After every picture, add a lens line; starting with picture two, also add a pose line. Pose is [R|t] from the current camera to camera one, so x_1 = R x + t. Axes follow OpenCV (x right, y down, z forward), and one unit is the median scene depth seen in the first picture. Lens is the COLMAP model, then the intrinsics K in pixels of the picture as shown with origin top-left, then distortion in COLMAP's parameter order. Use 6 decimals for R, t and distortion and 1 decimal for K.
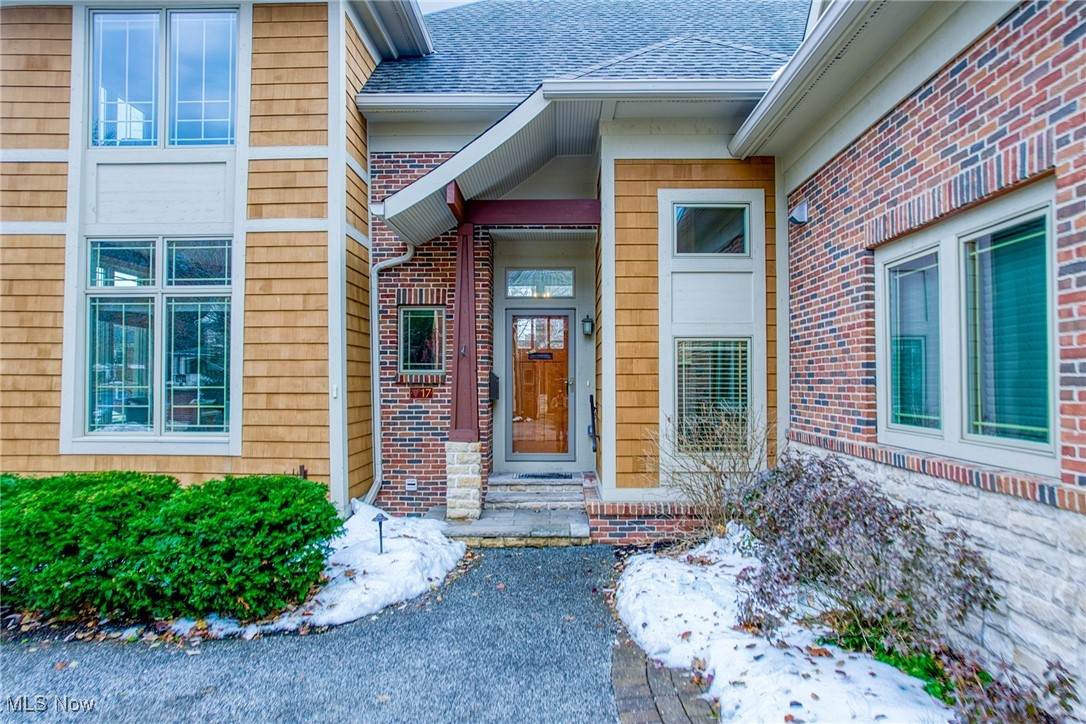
lens RADIAL K [[705.7, 0, 543.0], [0, 705.7, 362.0], [0, 0, 1]] dist [-0.003422, 0.003744]
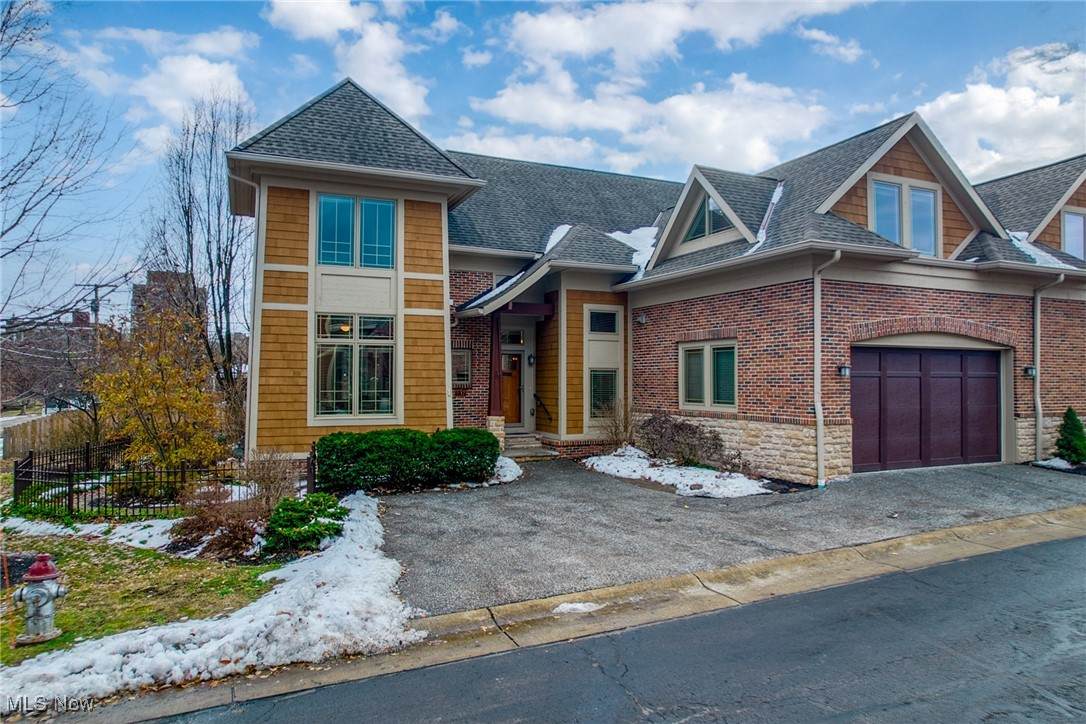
lens RADIAL K [[705.7, 0, 543.0], [0, 705.7, 362.0], [0, 0, 1]] dist [-0.003422, 0.003744]
pose [[0.902708, 0.012010, 0.430085, -0.937713], [-0.012783, 0.999918, -0.001090, -0.050880], [-0.430063, -0.004514, 0.902788, -1.010612]]
